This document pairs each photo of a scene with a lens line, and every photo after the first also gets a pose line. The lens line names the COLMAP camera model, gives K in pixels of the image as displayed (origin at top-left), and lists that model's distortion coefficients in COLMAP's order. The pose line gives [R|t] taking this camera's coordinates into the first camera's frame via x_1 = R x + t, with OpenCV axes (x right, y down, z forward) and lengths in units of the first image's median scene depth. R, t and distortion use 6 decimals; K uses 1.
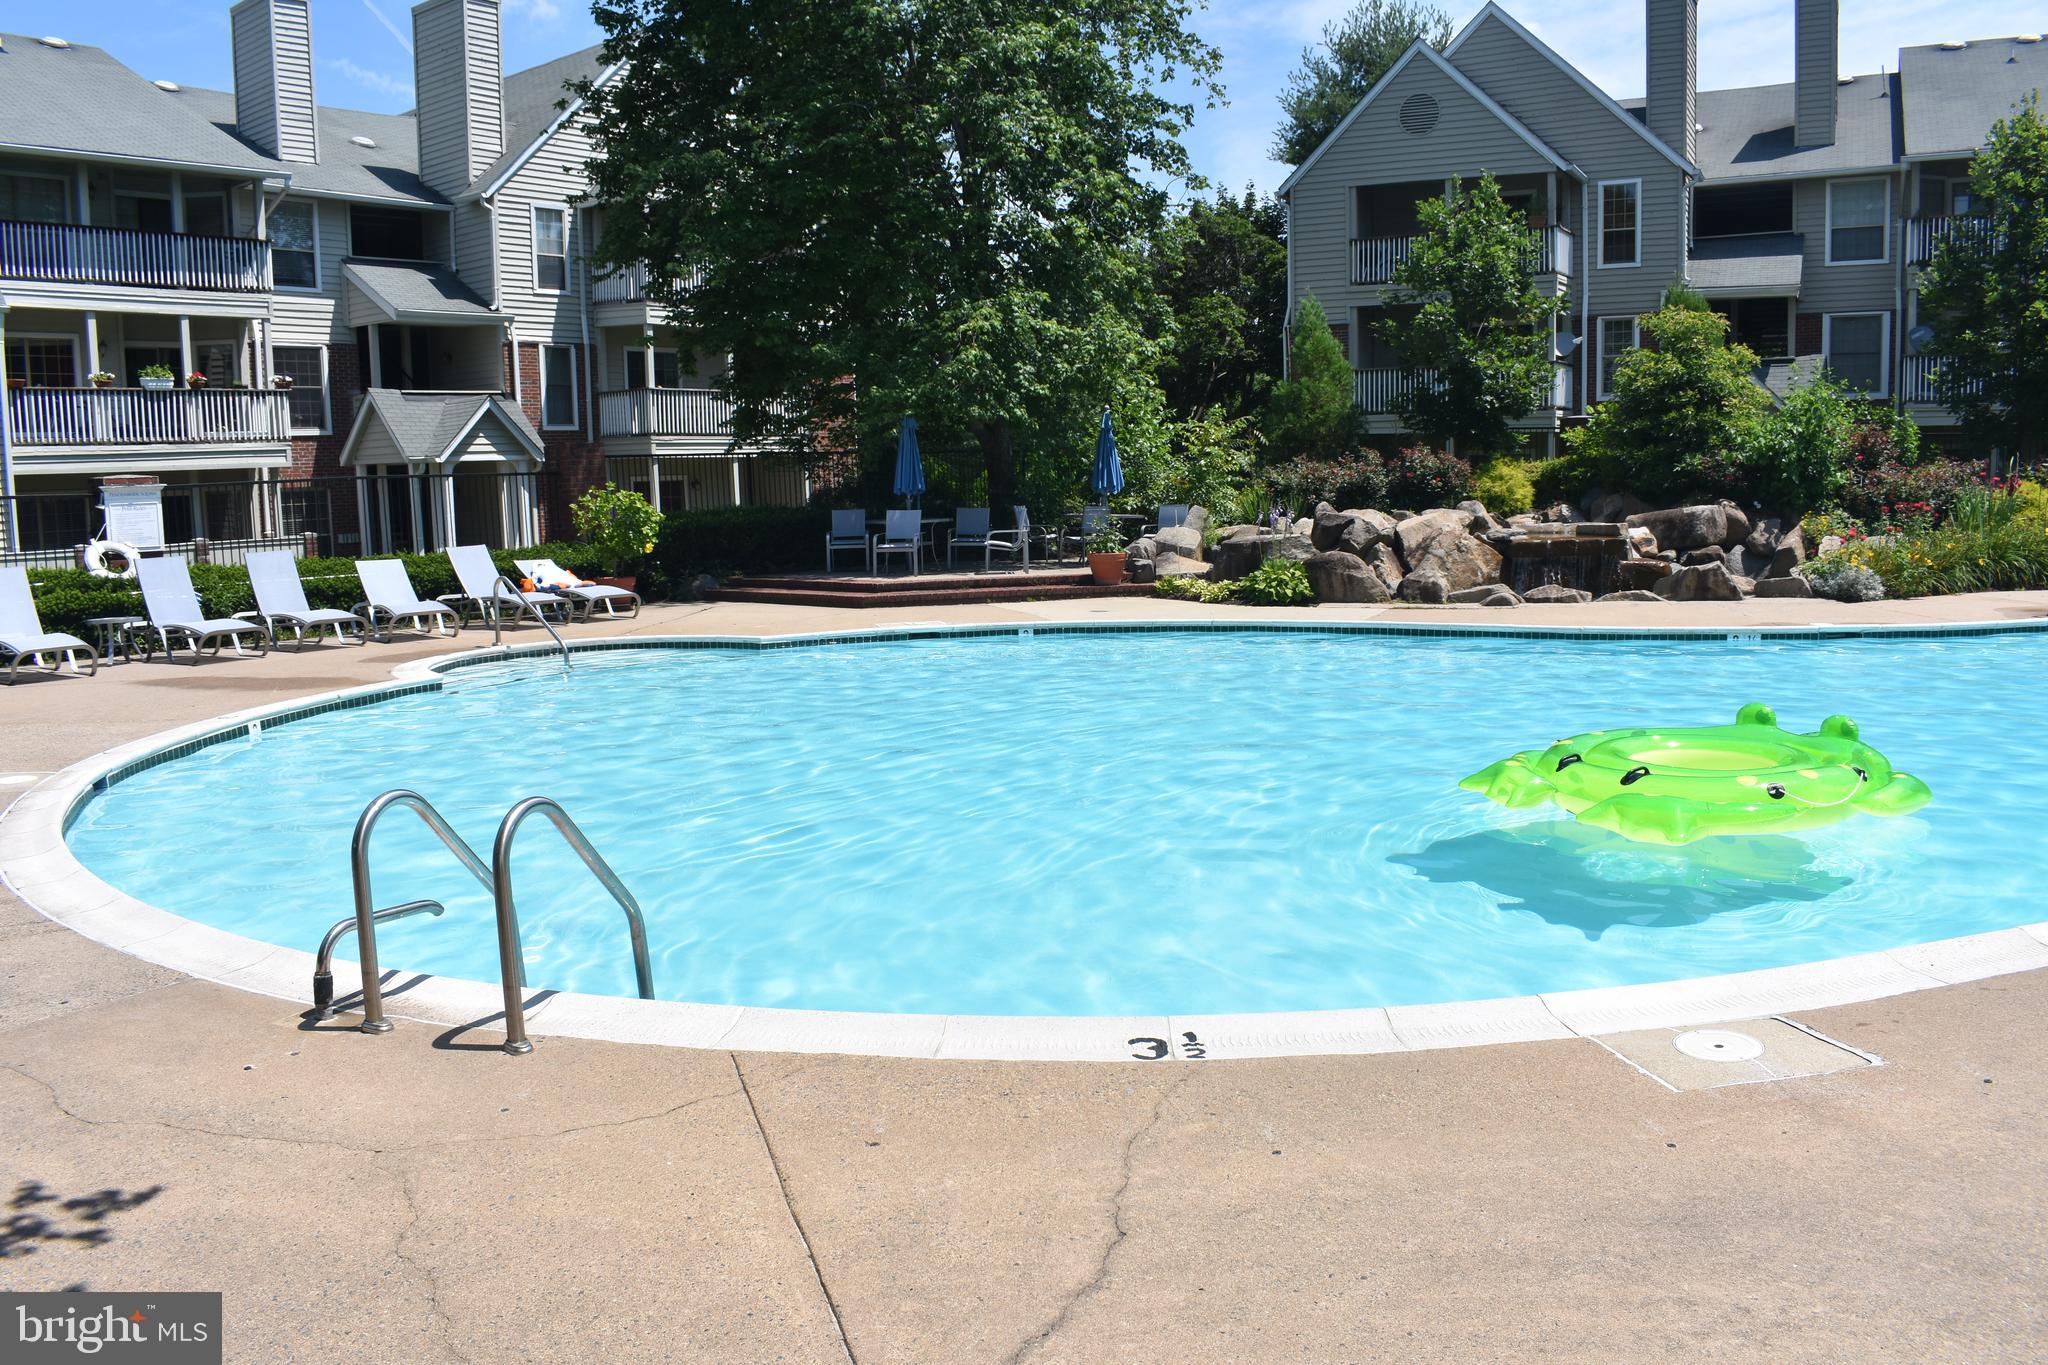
lens RADIAL K [[1594.4, 0, 1024.0], [0, 1594.4, 682.5], [0, 0, 1]] dist [-0.076587, 0.003568]
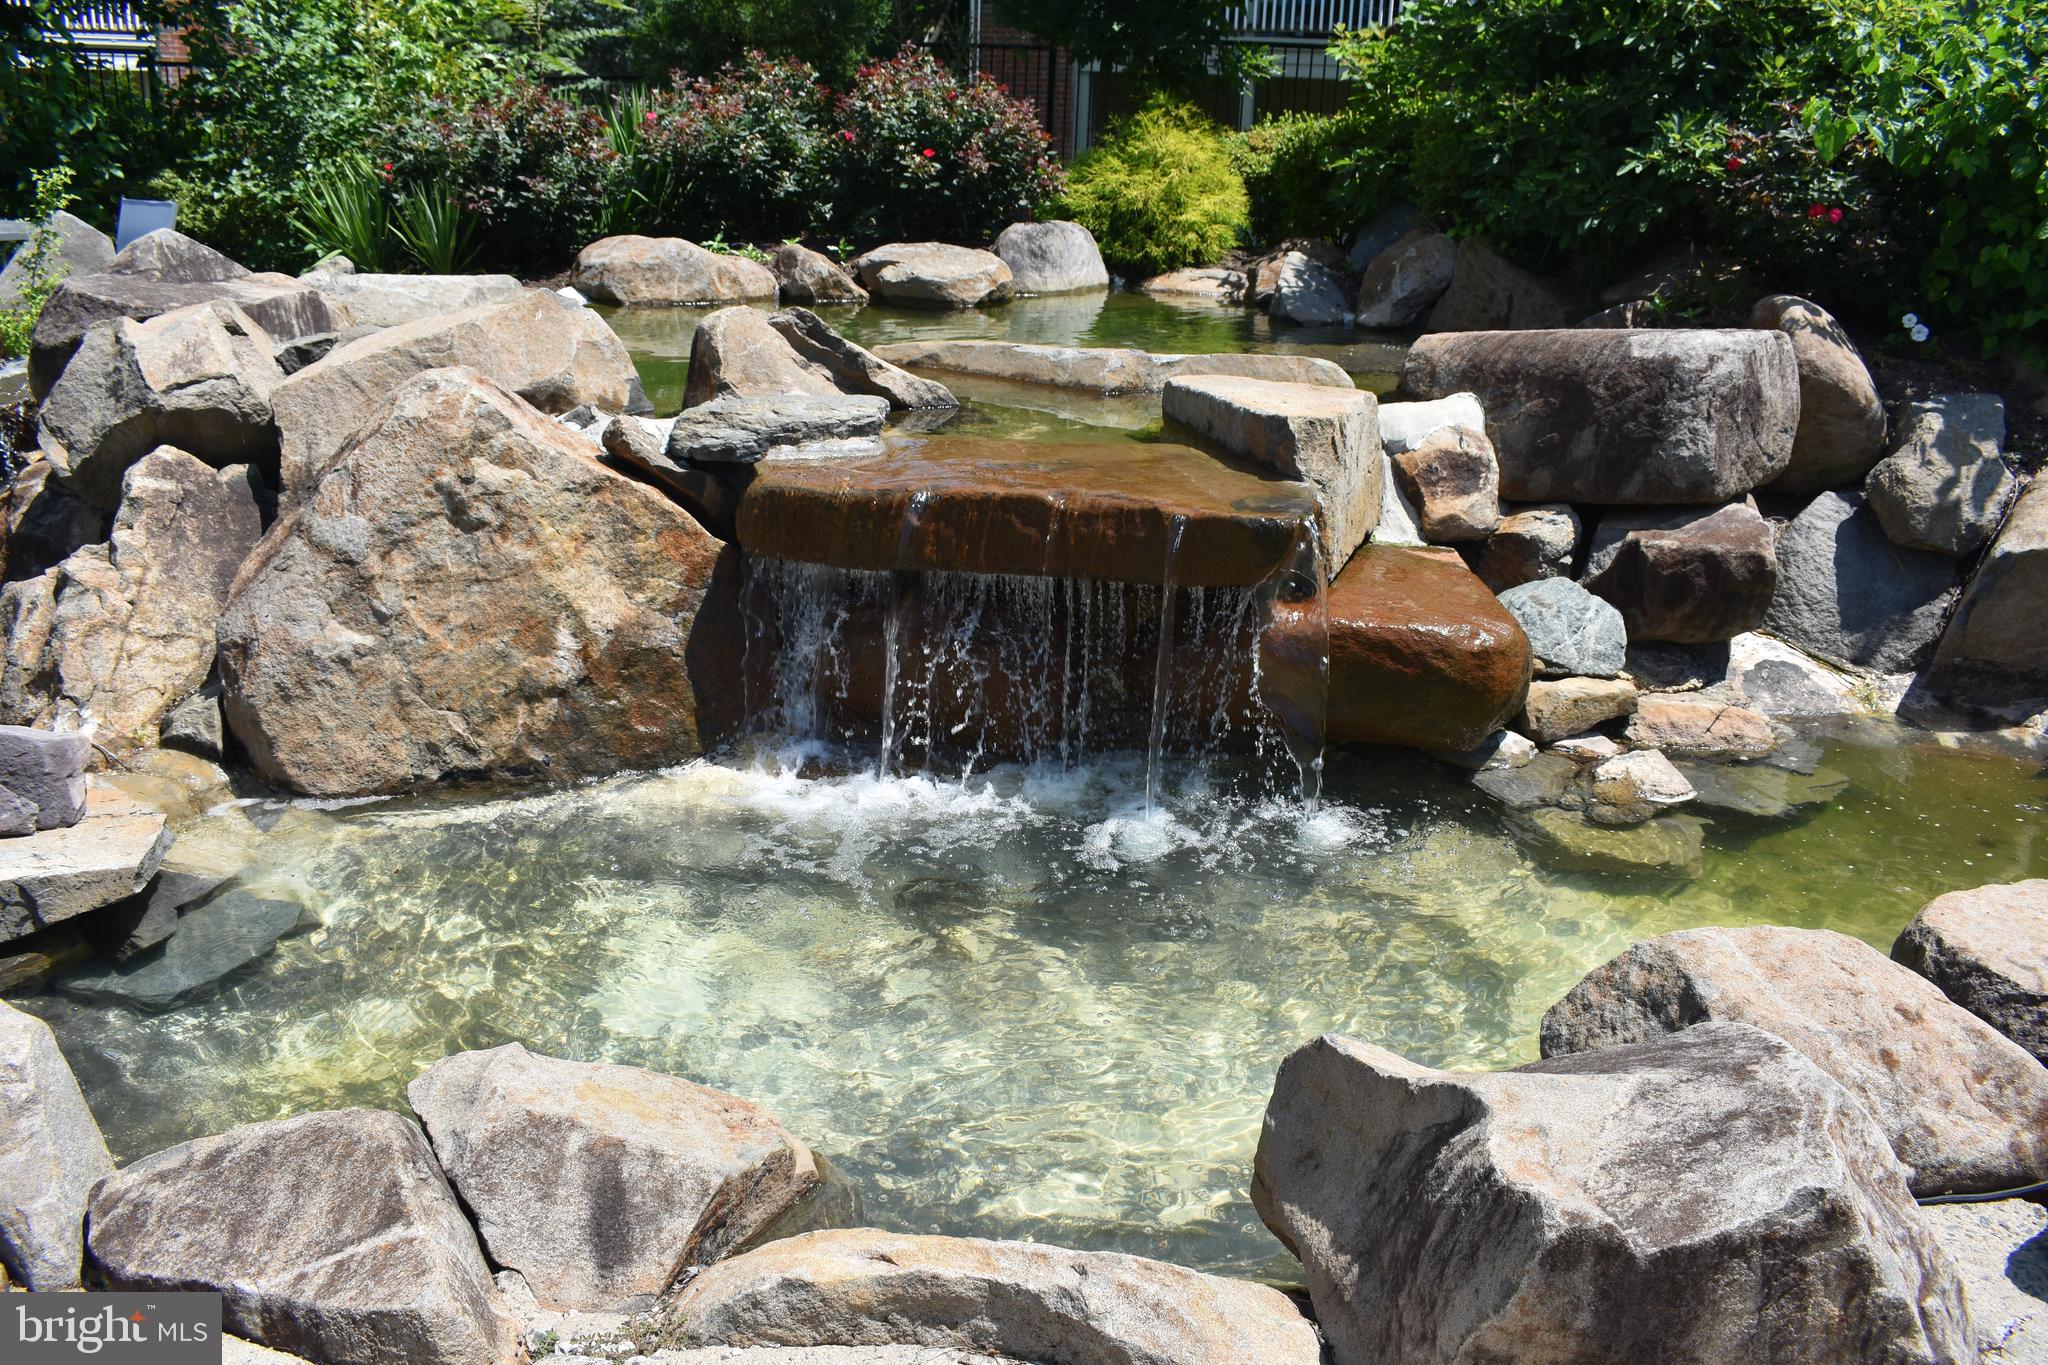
lens RADIAL K [[1594.4, 0, 1024.0], [0, 1594.4, 682.5], [0, 0, 1]] dist [-0.076587, 0.003568]
pose [[0.997949, 0.051009, 0.038674, 0.318771], [-0.057726, 0.978233, 0.199318, -0.100573], [-0.027665, -0.201142, 0.979171, 0.753368]]
